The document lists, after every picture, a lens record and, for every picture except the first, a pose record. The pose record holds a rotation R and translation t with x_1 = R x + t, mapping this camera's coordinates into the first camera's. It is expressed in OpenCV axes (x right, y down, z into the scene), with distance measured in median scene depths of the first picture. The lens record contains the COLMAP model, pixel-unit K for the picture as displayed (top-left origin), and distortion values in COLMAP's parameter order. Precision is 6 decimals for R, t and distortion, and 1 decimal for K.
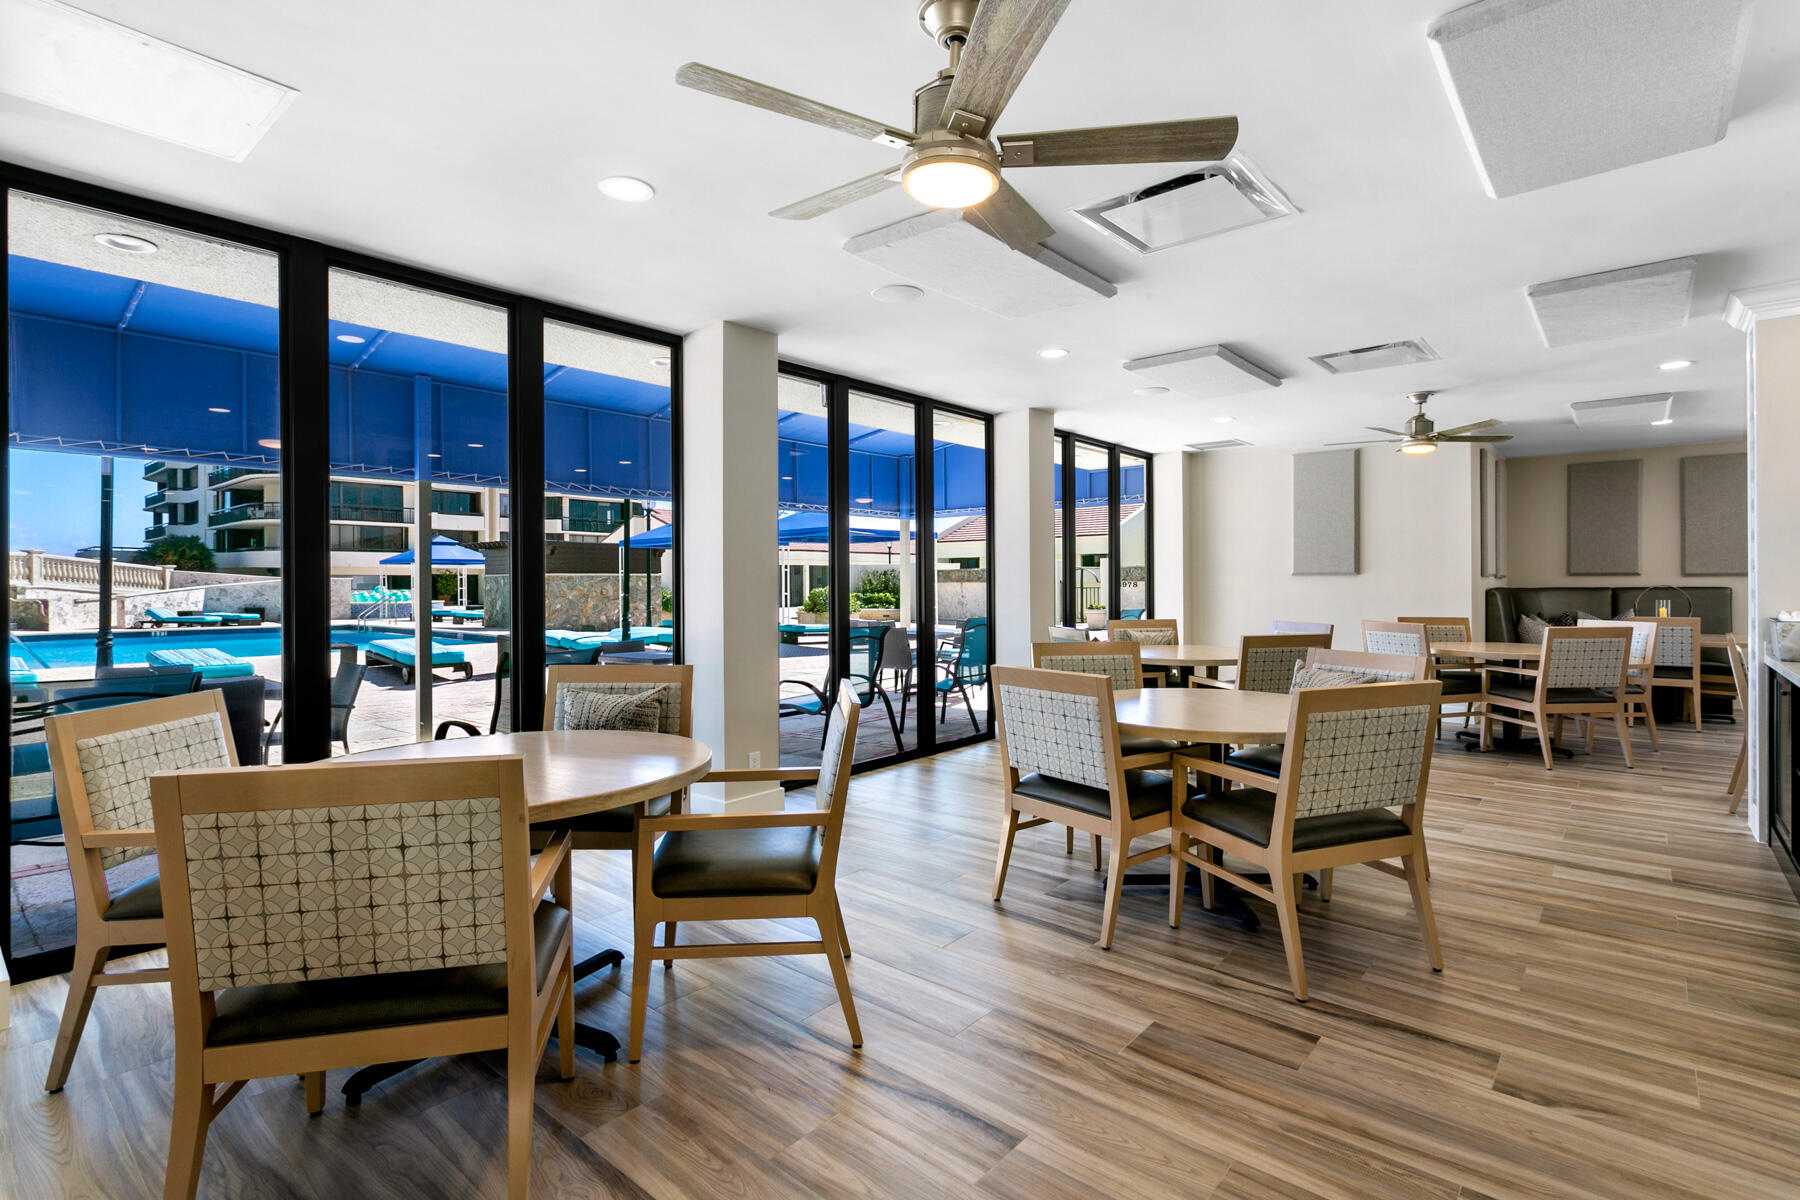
lens RADIAL K [[864.3, 0, 911.5], [0, 864.3, 586.0], [0, 0, 1]] dist [0.001377, 0.000341]
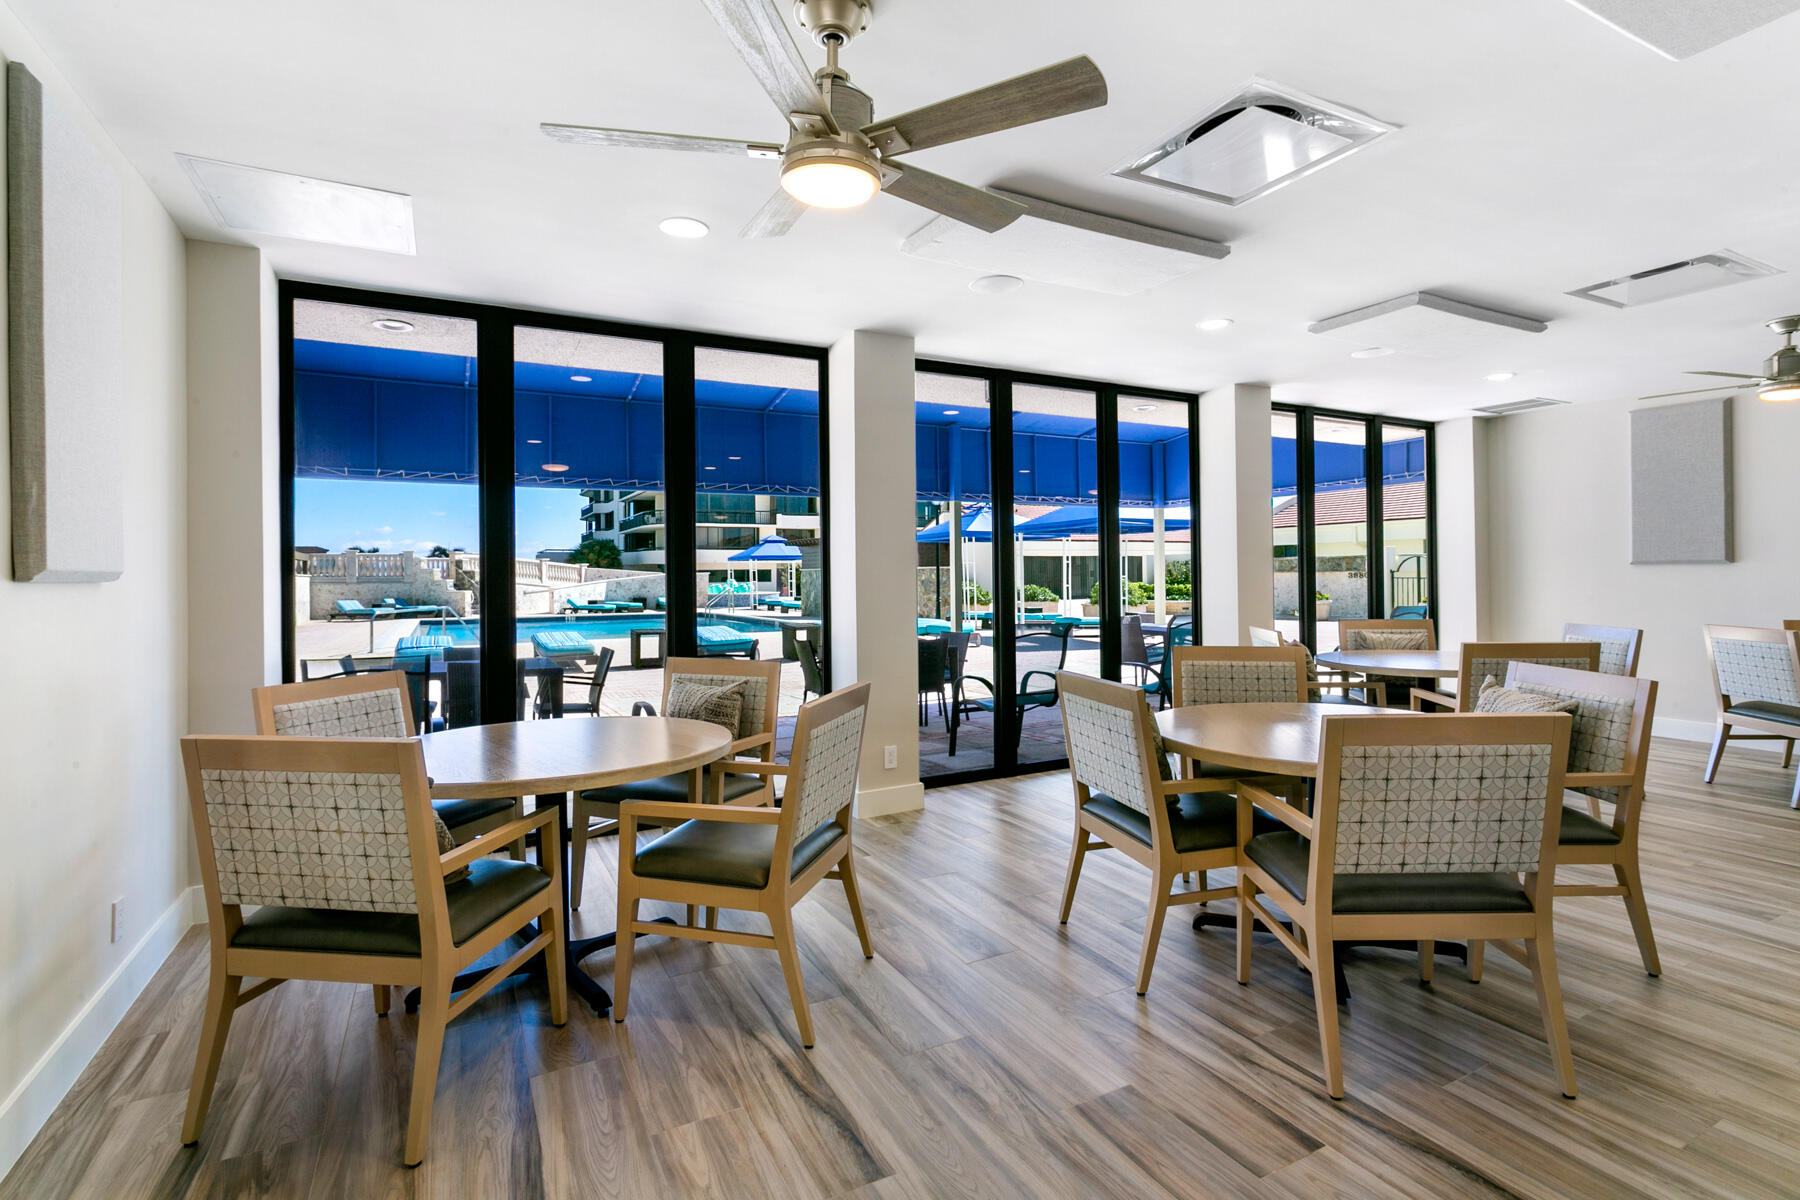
lens RADIAL K [[864.3, 0, 904.4], [0, 864.3, 573.3], [0, 0, 1]] dist [0.001377, 0.000341]
pose [[0.930635, -0.007091, -0.365881, 0.240538], [0.005660, 0.999972, -0.004984, -0.008645], [0.365906, 0.002568, 0.930648, 0.057799]]
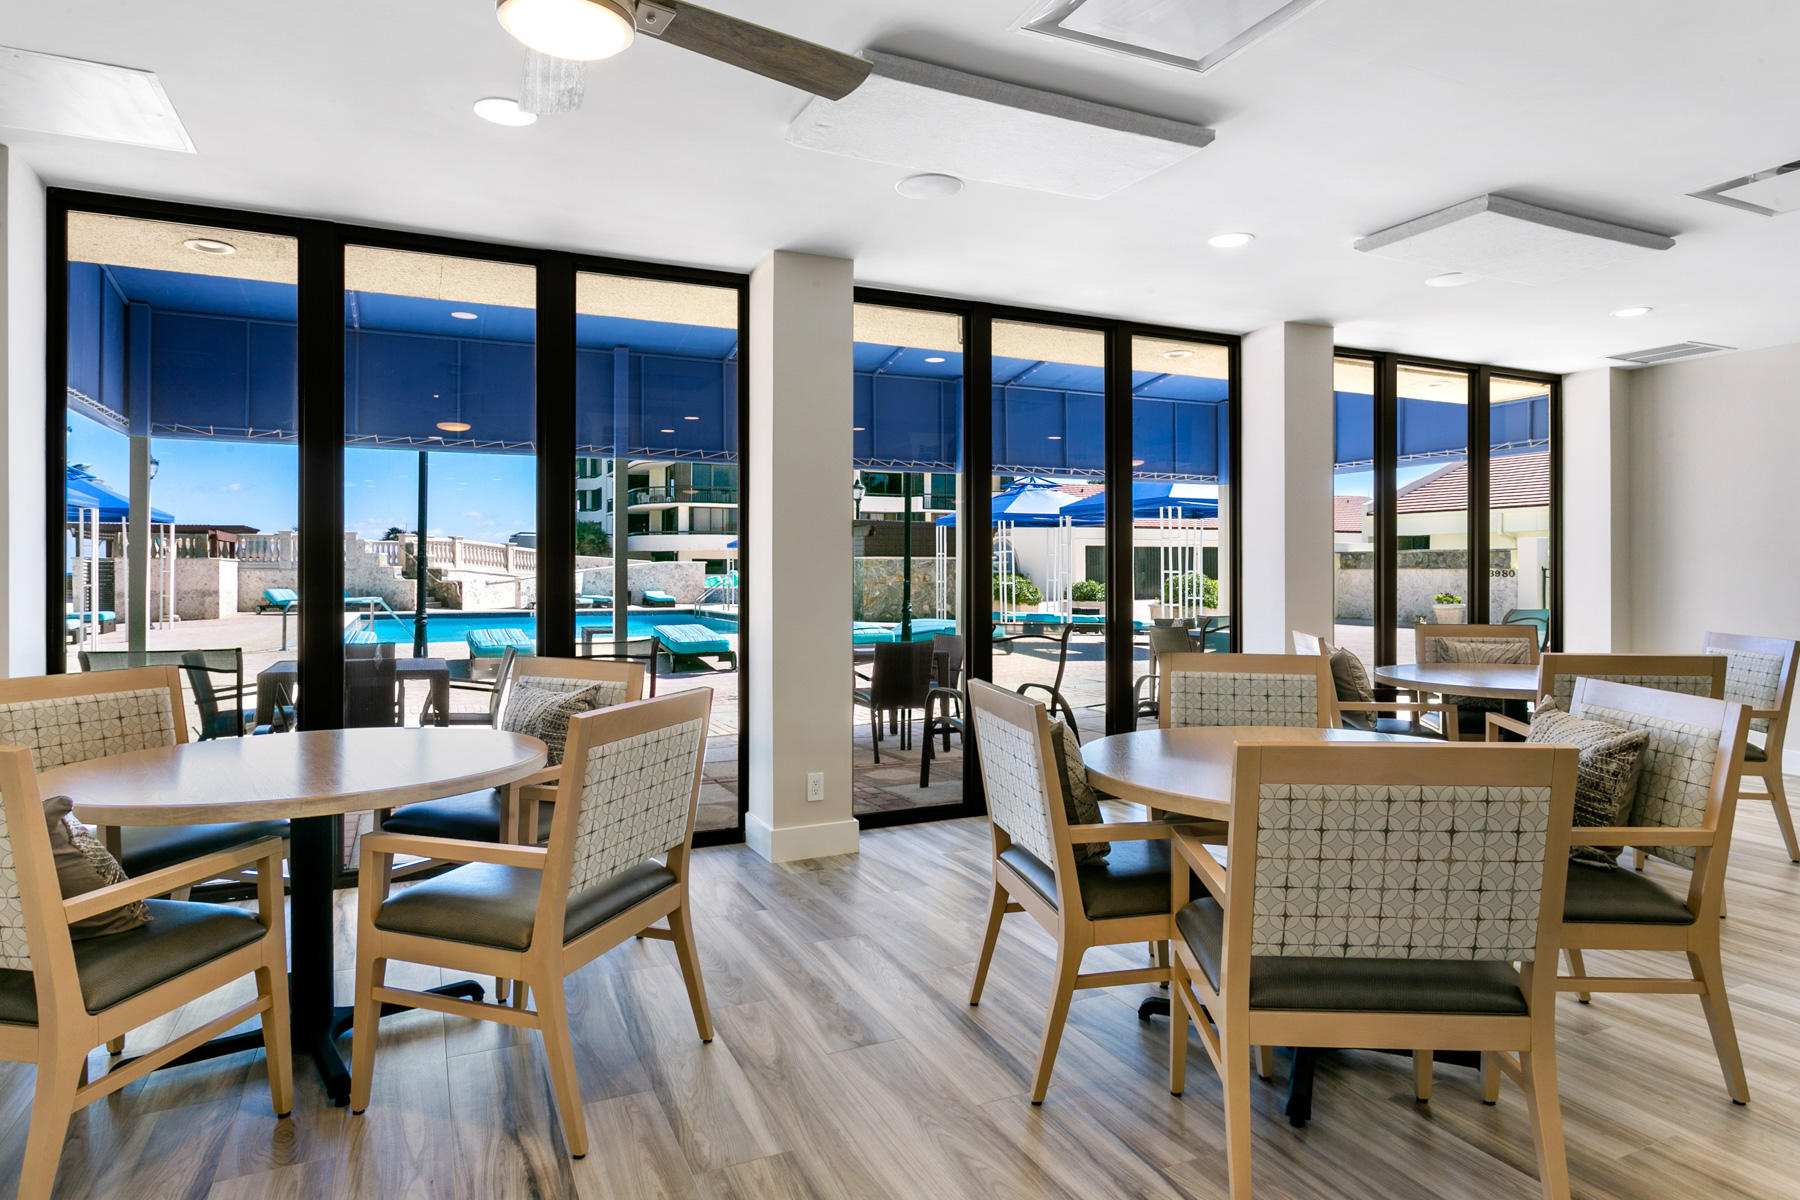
lens RADIAL K [[1044.6, 0, 897.8], [0, 1044.6, 571.8], [0, 0, 1]] dist [-0.002826, 0.000766]
pose [[0.909932, 0.005612, -0.414719, 0.340807], [-0.006024, 0.999982, 0.000316, 0.001150], [0.414713, 0.002211, 0.909950, 0.151079]]
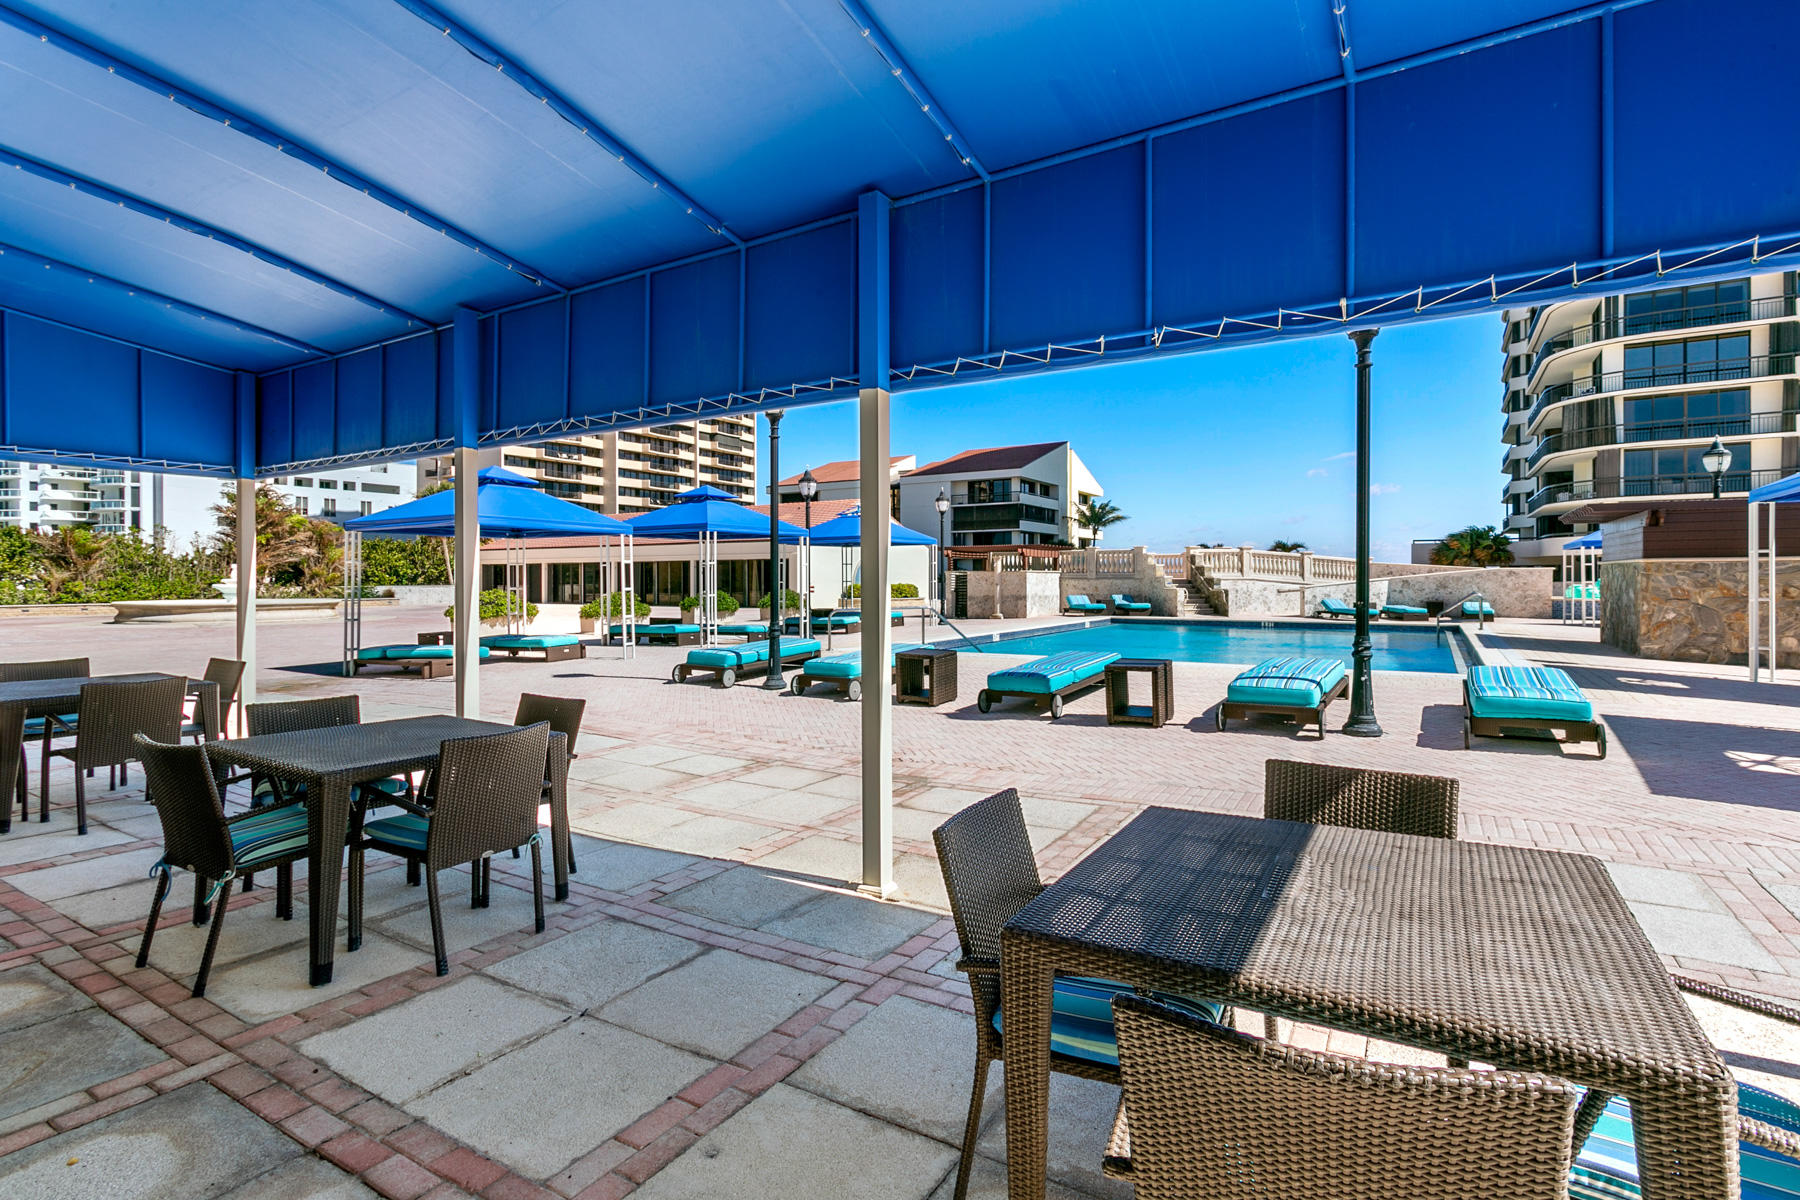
lens RADIAL K [[864.3, 0, 901.5], [0, 864.3, 565.8], [0, 0, 1]] dist [0.001377, 0.000341]
pose [[0.161905, -0.010966, -0.986745, 0.432882], [0.000615, 0.999939, -0.011011, -0.020698], [0.986806, 0.001176, 0.161902, 2.364563]]
